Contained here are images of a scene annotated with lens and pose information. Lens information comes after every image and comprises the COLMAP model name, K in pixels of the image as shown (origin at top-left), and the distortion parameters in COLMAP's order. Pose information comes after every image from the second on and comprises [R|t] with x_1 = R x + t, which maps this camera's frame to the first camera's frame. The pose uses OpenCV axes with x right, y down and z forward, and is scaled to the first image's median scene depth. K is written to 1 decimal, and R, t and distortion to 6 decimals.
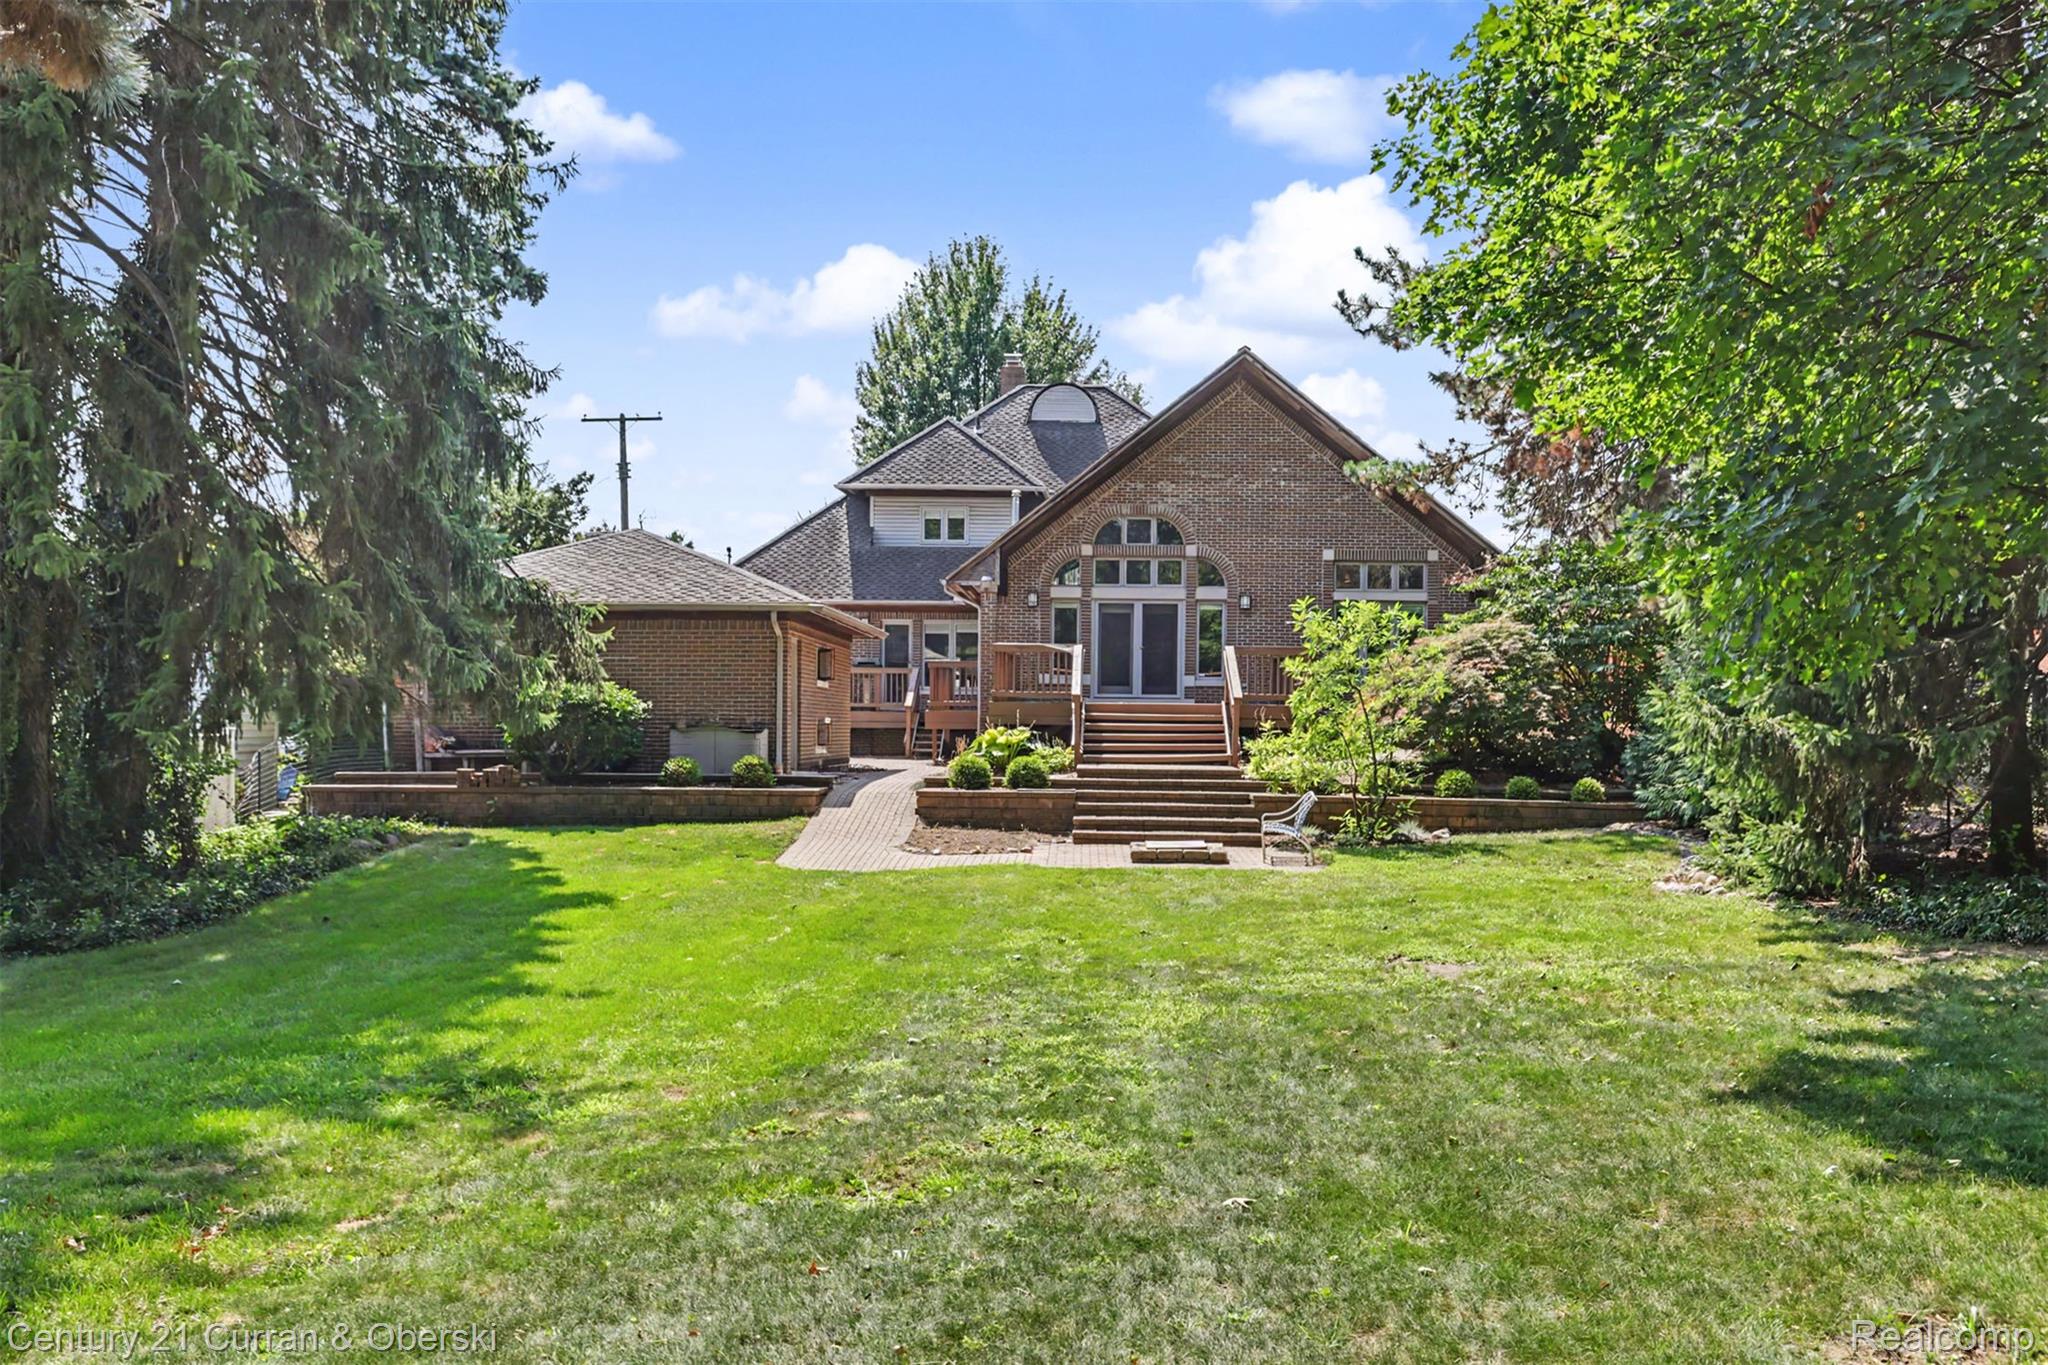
lens RADIAL K [[1768.7, 0, 1024.0], [0, 1768.7, 682.5], [0, 0, 1]] dist [0.000753, -0.000025]
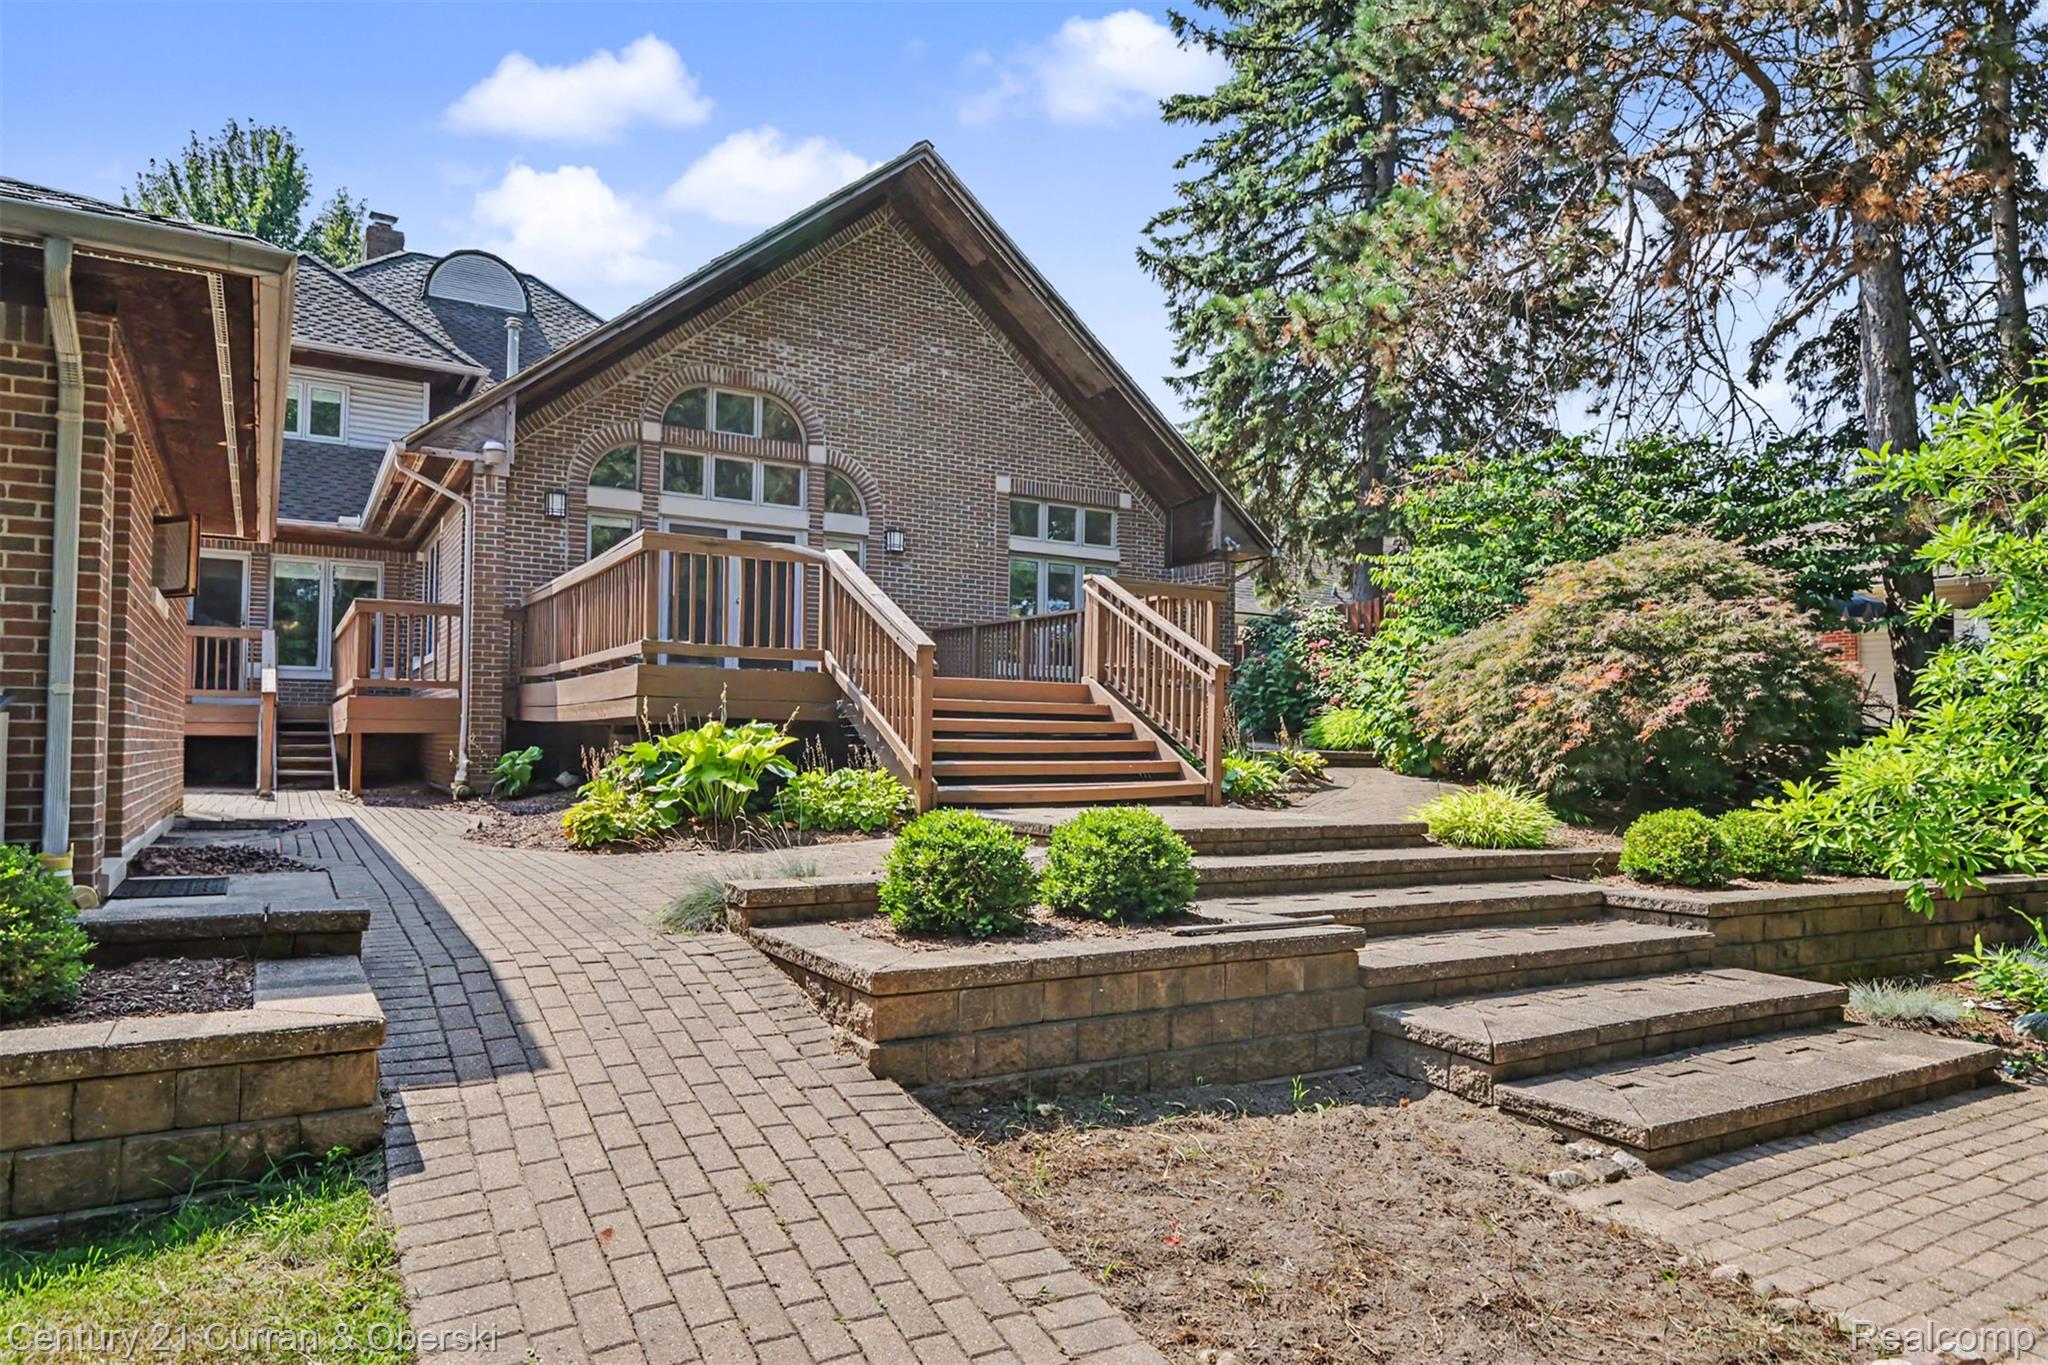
lens RADIAL K [[1262.2, 0, 1025.3], [0, 1262.2, 718.3], [0, 0, 1]] dist [-0.001979, 0.000342]
pose [[0.833228, 0.013371, 0.552767, -0.093446], [-0.017426, 0.999846, 0.002082, 0.018636], [-0.552654, -0.011368, 0.833333, 0.574146]]
